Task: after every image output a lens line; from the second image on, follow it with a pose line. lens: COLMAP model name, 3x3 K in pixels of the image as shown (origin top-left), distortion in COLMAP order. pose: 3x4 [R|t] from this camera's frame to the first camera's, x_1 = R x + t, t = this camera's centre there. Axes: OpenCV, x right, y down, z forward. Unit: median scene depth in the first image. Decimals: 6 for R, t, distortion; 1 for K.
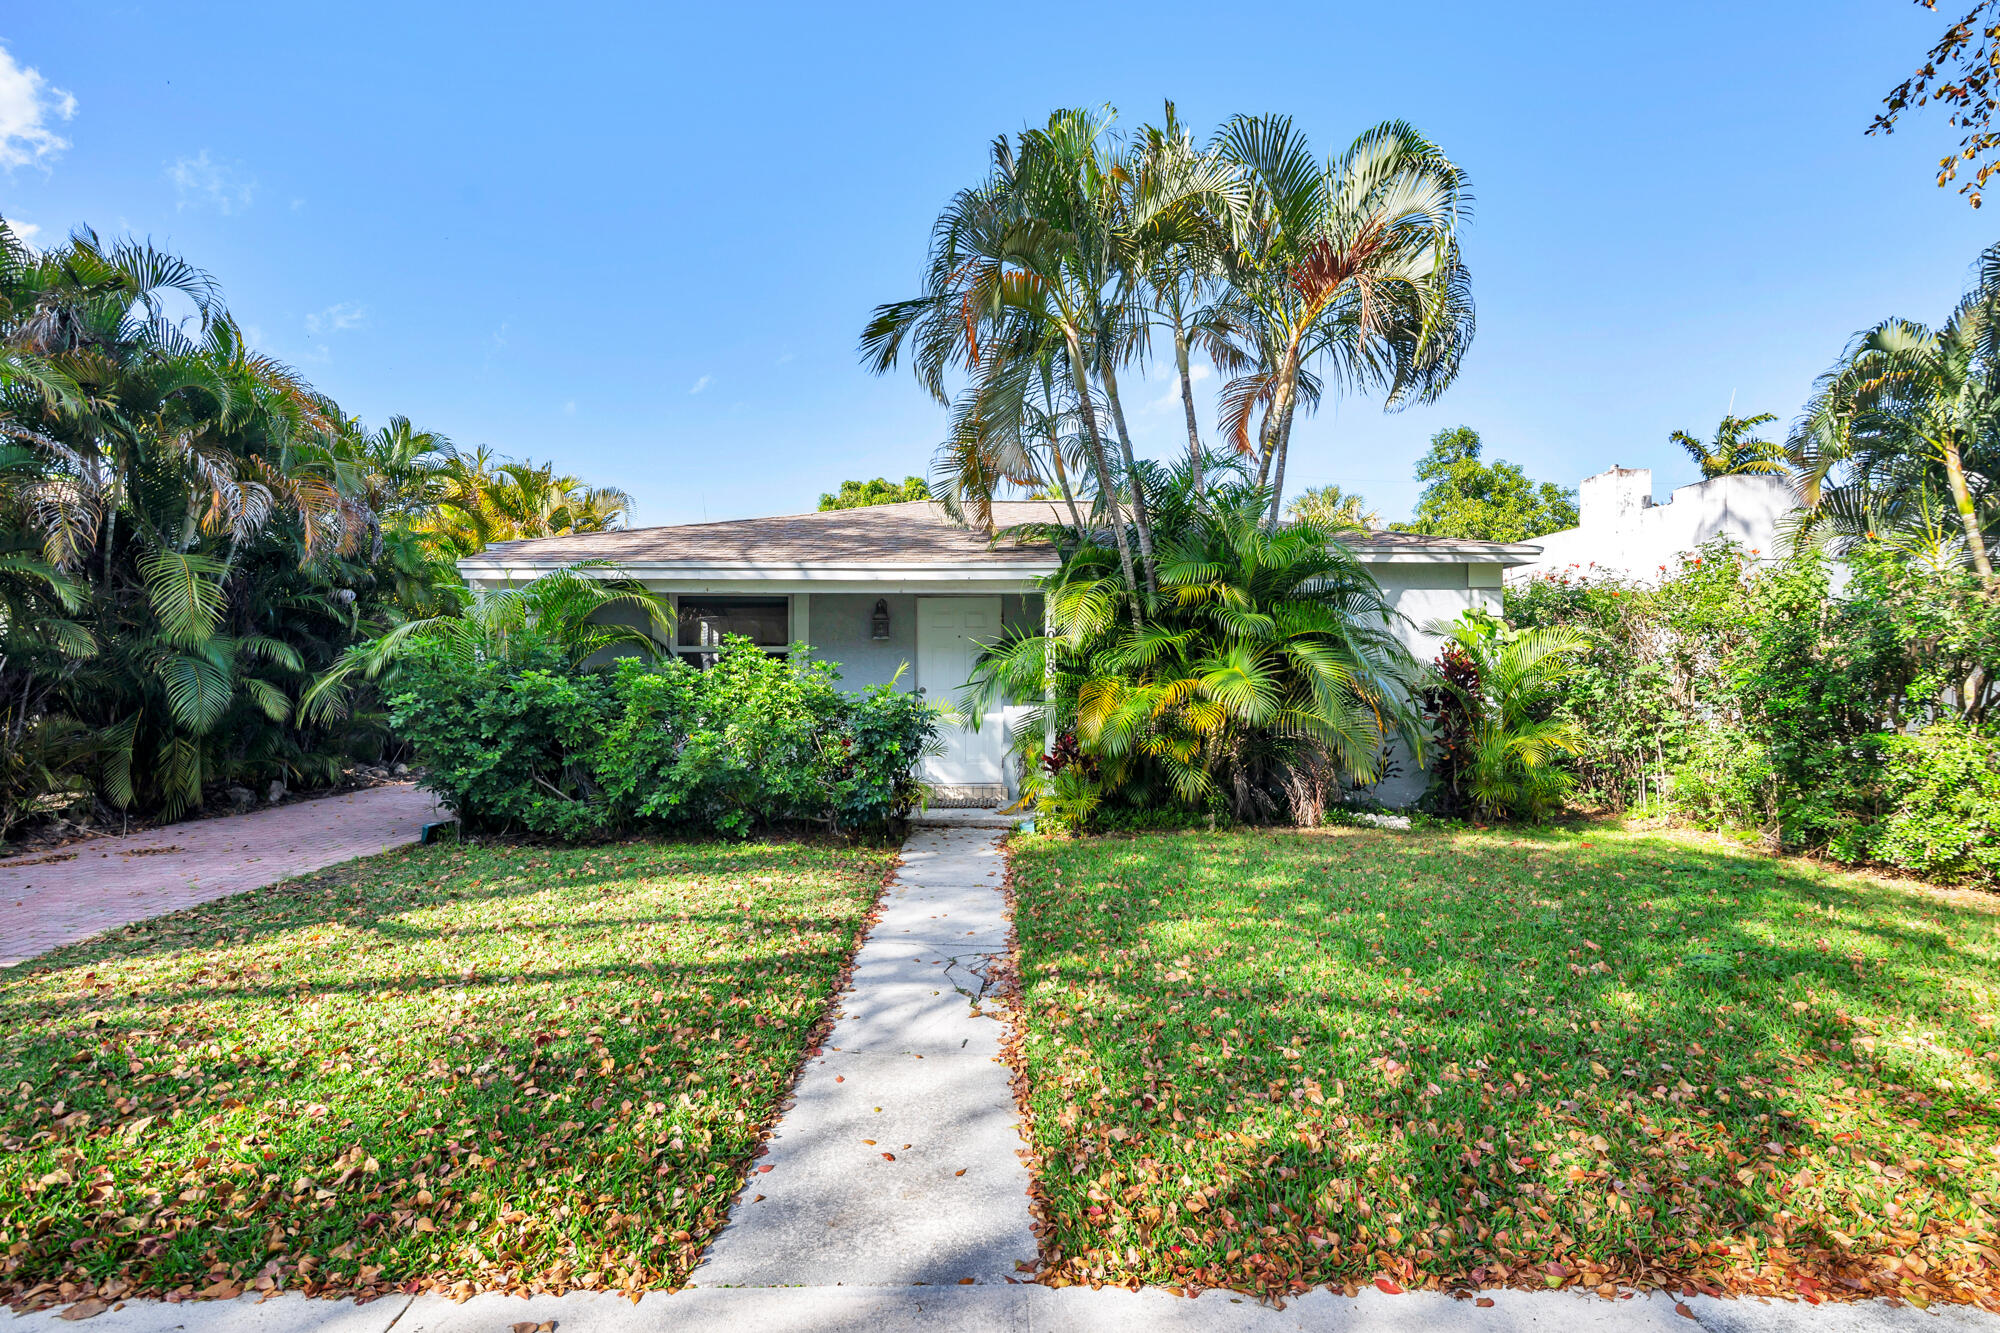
lens RADIAL K [[961.1, 0, 1023.7], [0, 961.1, 658.6], [0, 0, 1]] dist [-0.002420, -0.000370]
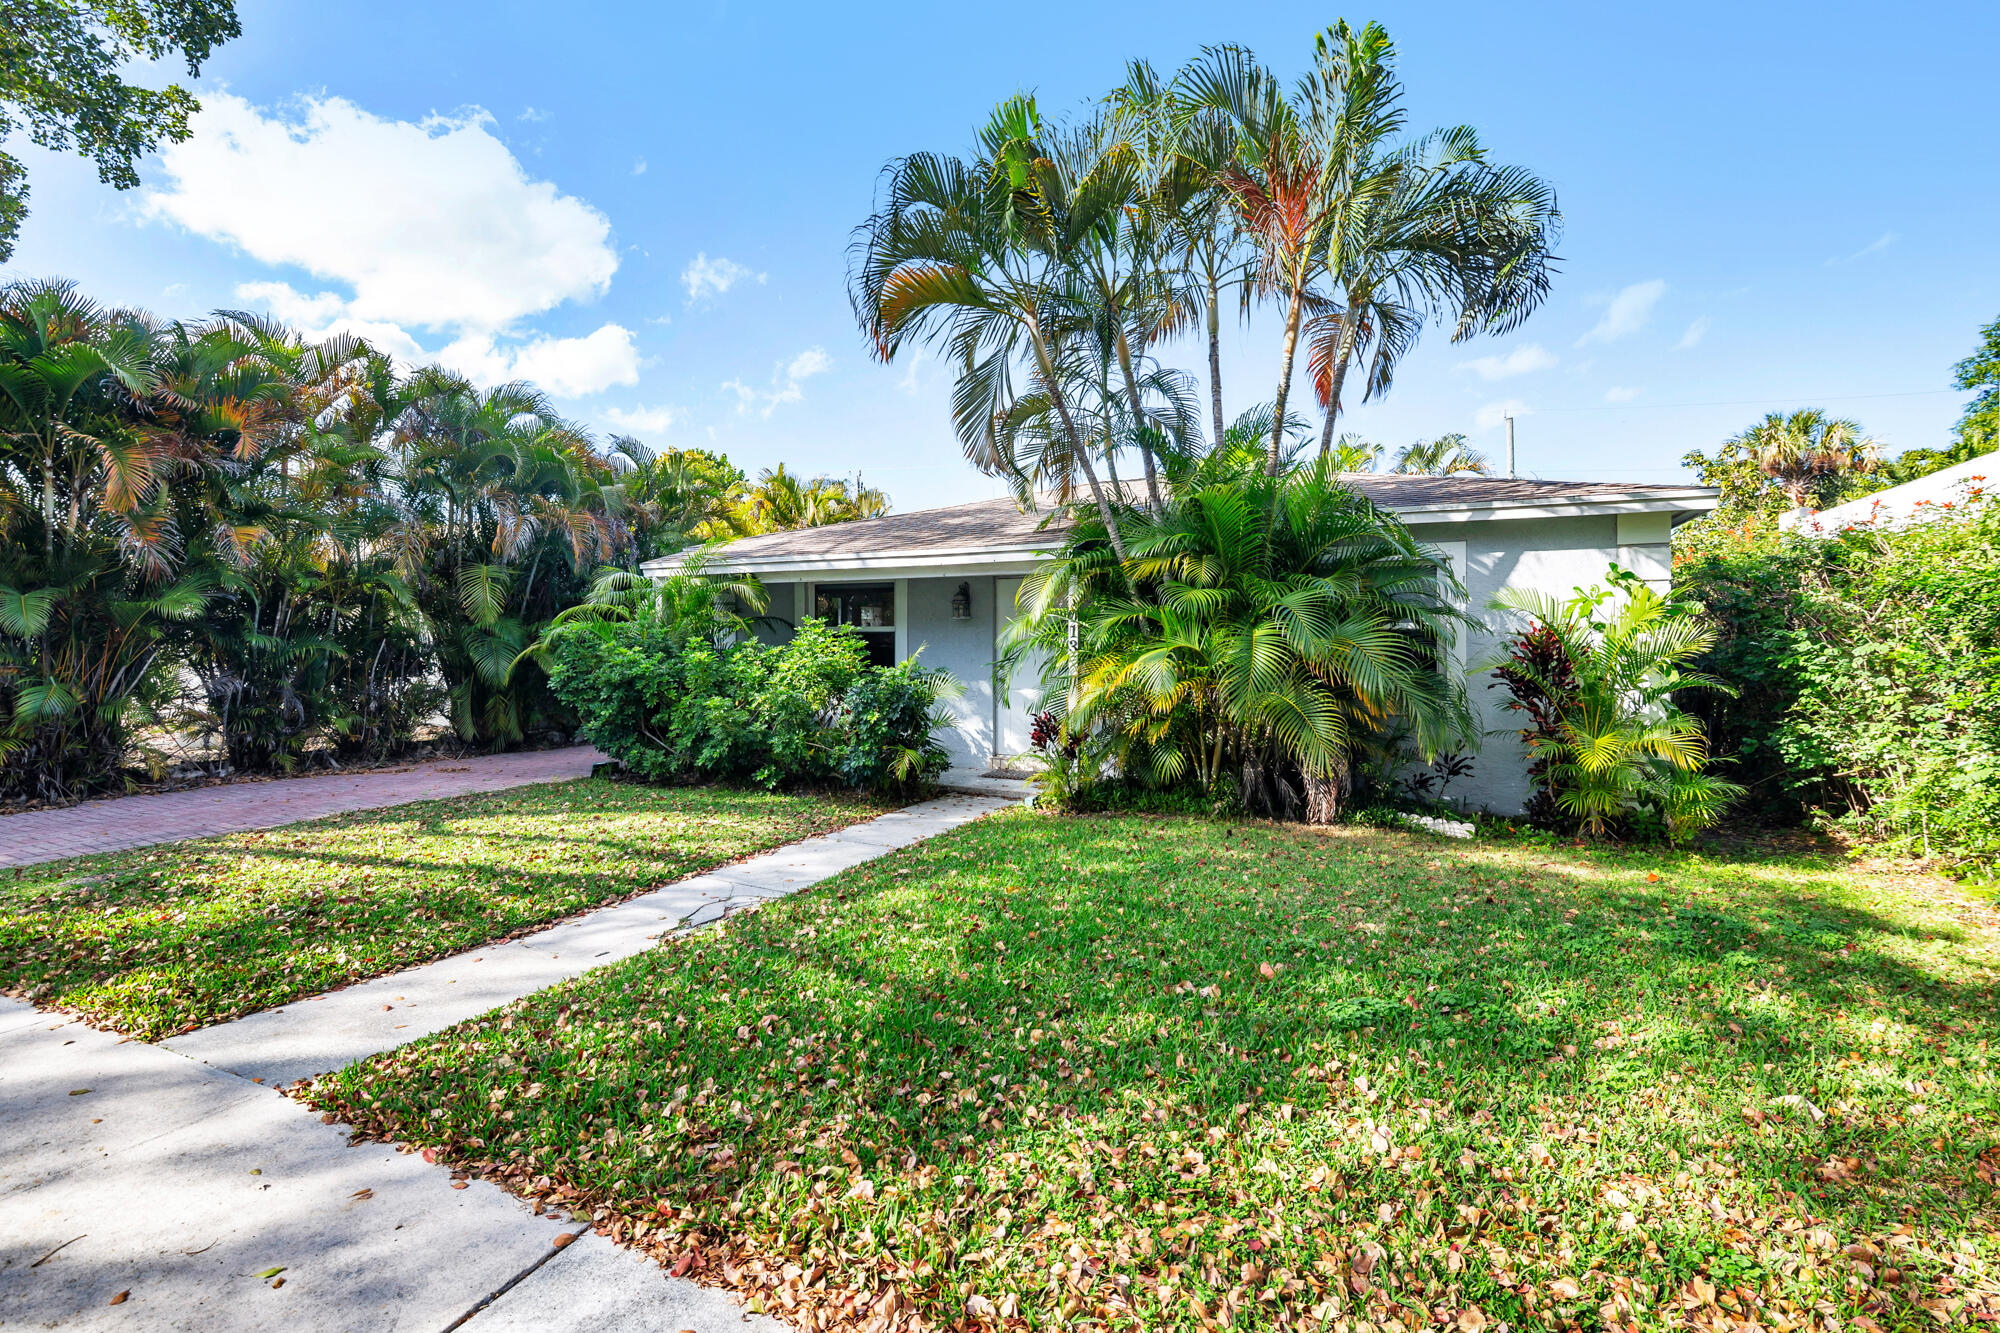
lens RADIAL K [[961.1, 0, 1023.7], [0, 961.1, 658.6], [0, 0, 1]] dist [-0.002420, -0.000370]
pose [[0.886372, 0.007313, -0.462916, 0.457212], [0.004055, 0.999714, 0.023558, -0.001405], [0.462956, -0.022758, 0.886089, 0.079731]]
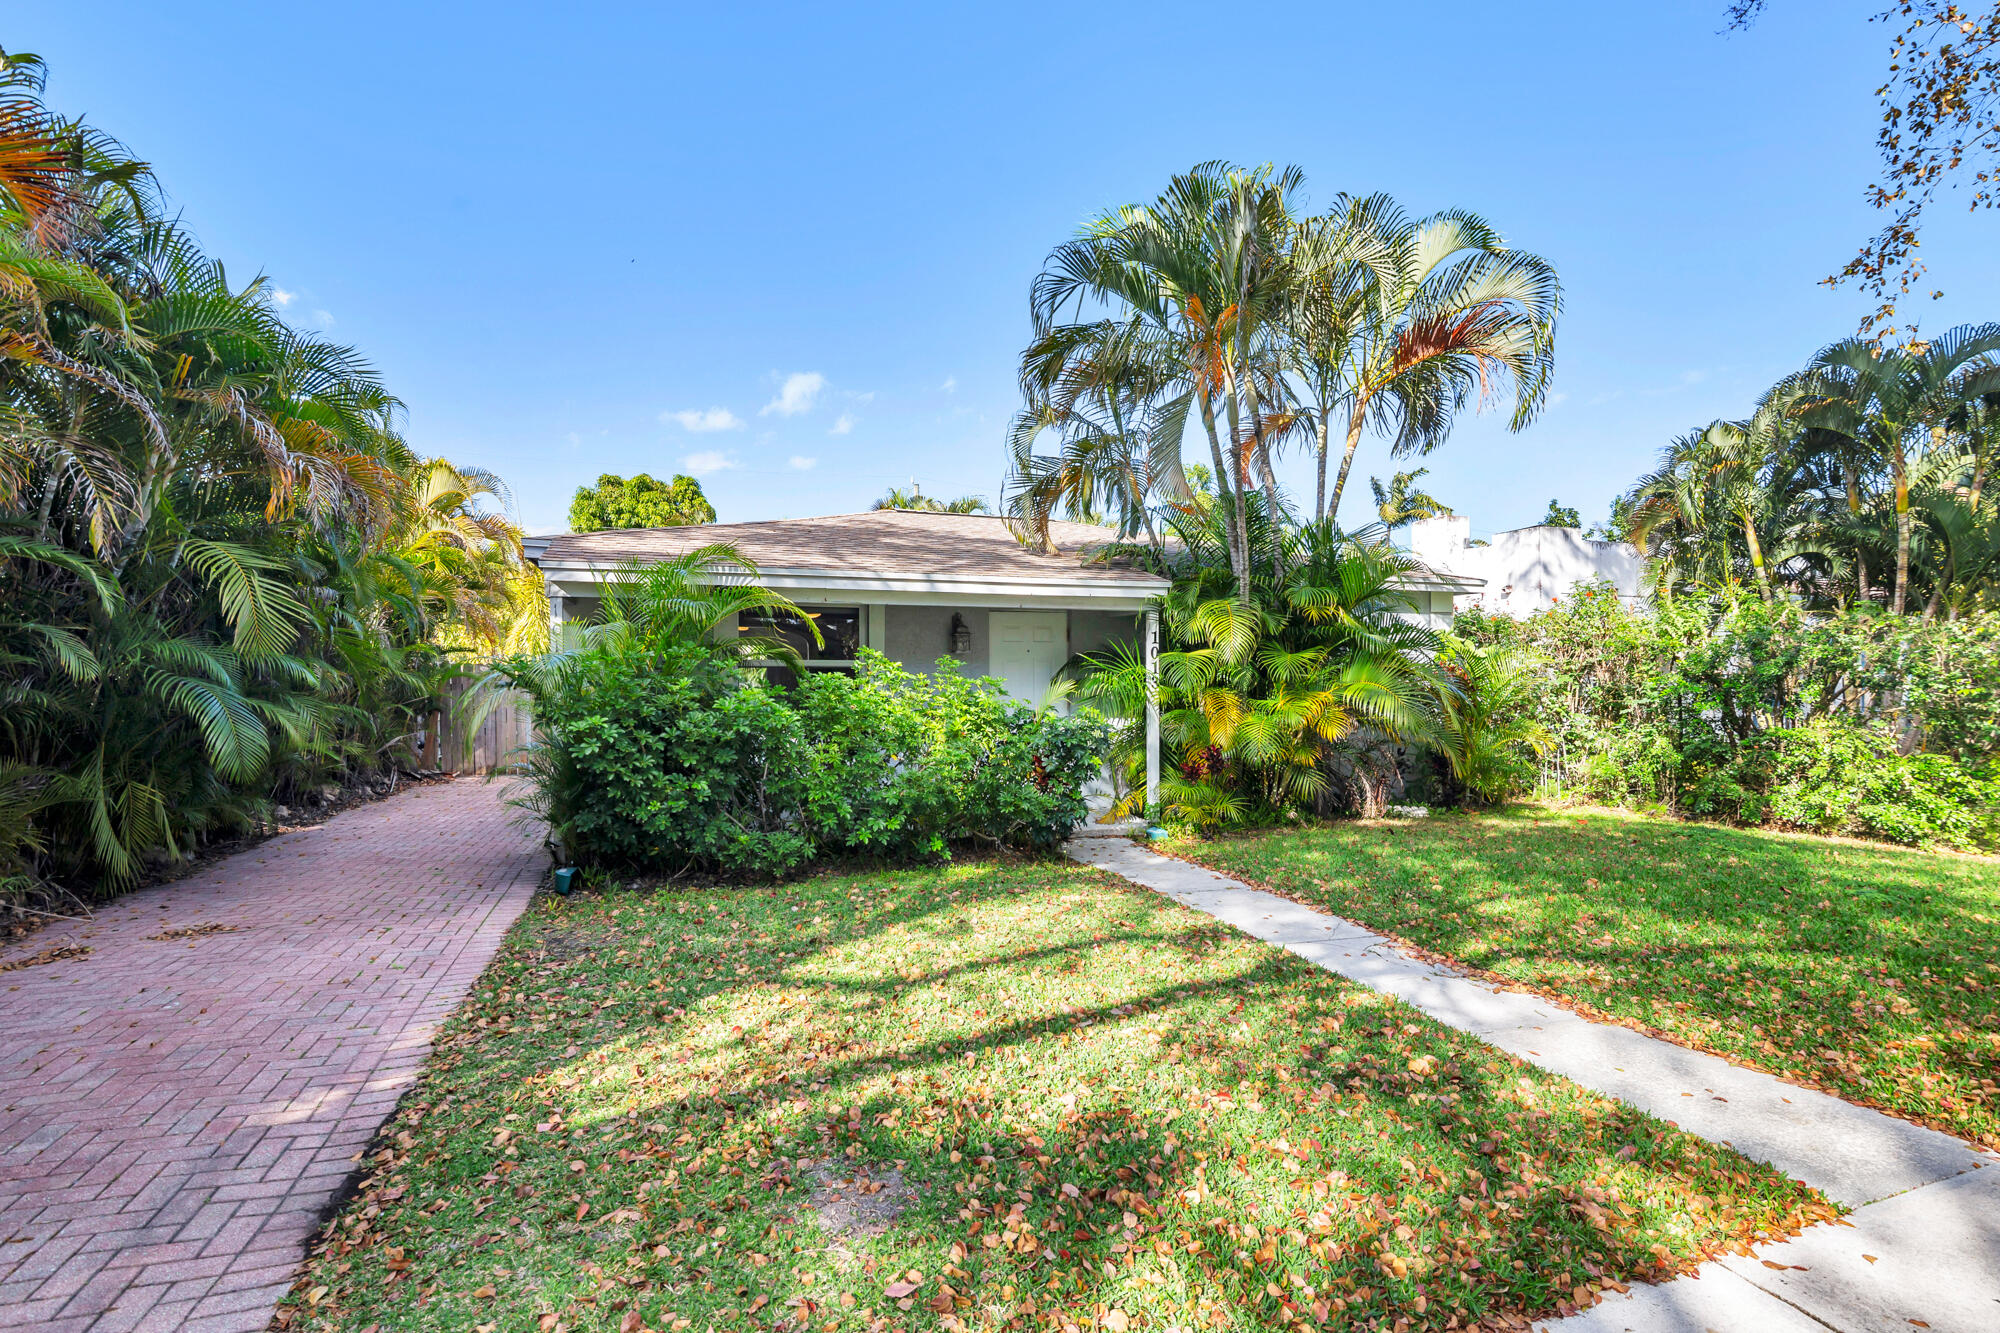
lens RADIAL K [[961.1, 0, 1023.7], [0, 961.1, 658.6], [0, 0, 1]] dist [-0.002420, -0.000370]
pose [[0.942487, 0.003089, 0.334230, -0.463946], [0.000688, 0.999937, -0.011181, -0.004400], [-0.334243, 0.010768, 0.942425, 0.059052]]
